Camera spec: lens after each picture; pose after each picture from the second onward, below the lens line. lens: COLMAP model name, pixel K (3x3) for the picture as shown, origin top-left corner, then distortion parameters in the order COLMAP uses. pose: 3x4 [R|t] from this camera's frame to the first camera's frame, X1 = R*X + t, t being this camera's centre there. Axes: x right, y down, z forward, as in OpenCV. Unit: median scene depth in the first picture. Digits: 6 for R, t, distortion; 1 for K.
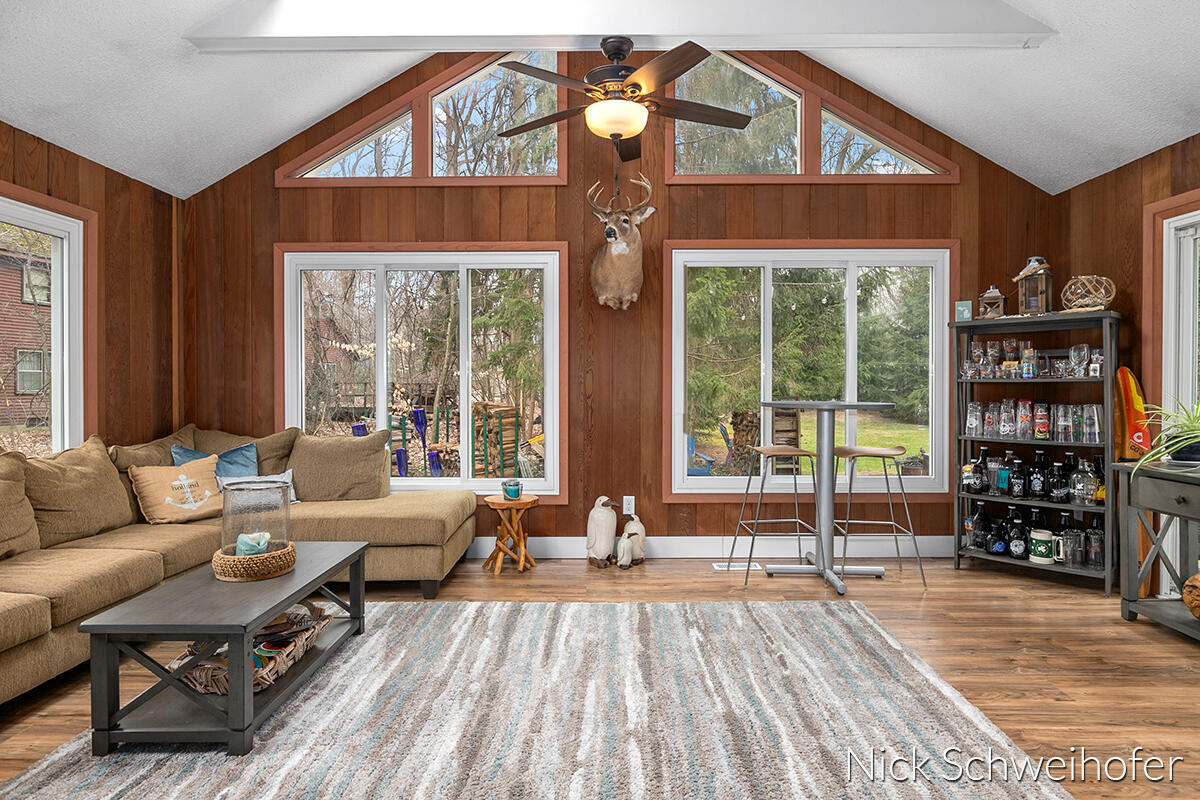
lens RADIAL K [[650.1, 0, 596.1], [0, 650.1, 394.1], [0, 0, 1]] dist [-0.001842, 0.002296]
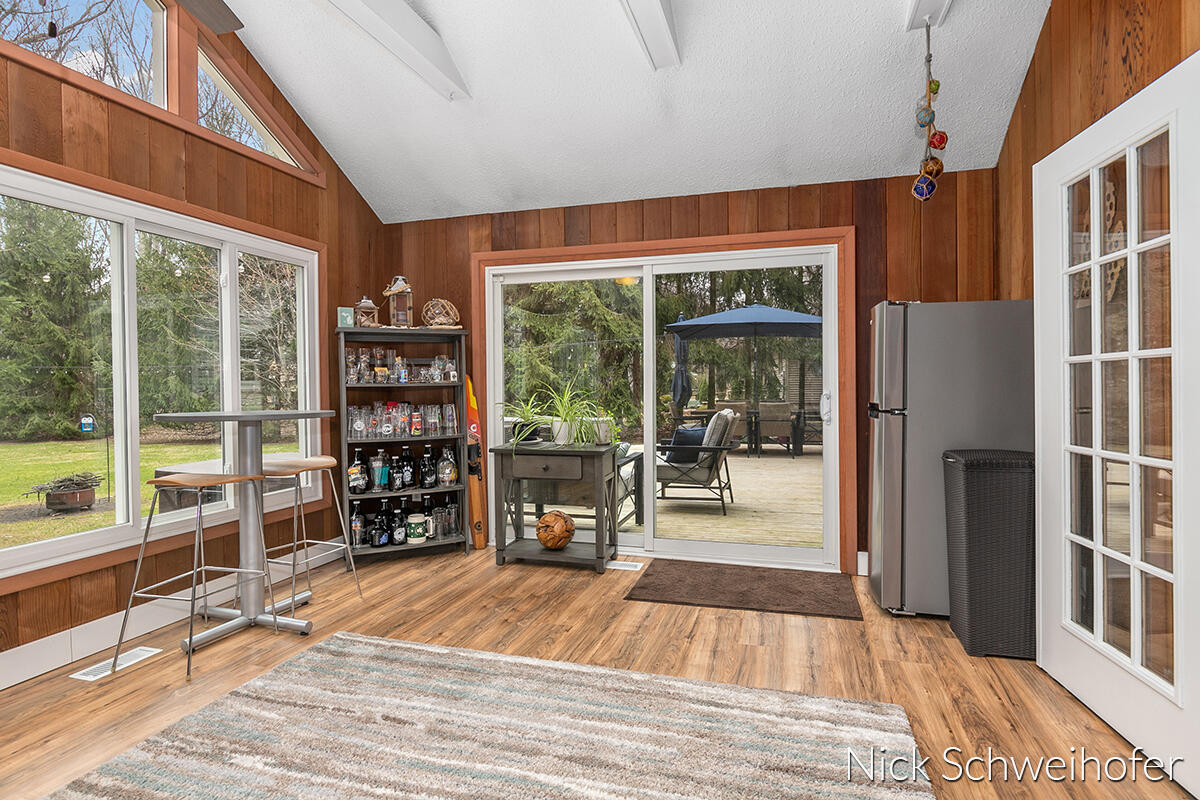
lens RADIAL K [[631.8, 0, 603.1], [0, 631.8, 395.7], [0, 0, 1]] dist [-0.004167, 0.000062]
pose [[0.260421, -0.019752, 0.965293, -0.307694], [0.023475, 0.999625, 0.014122, -0.009760], [-0.965210, 0.018983, 0.260787, 0.380637]]
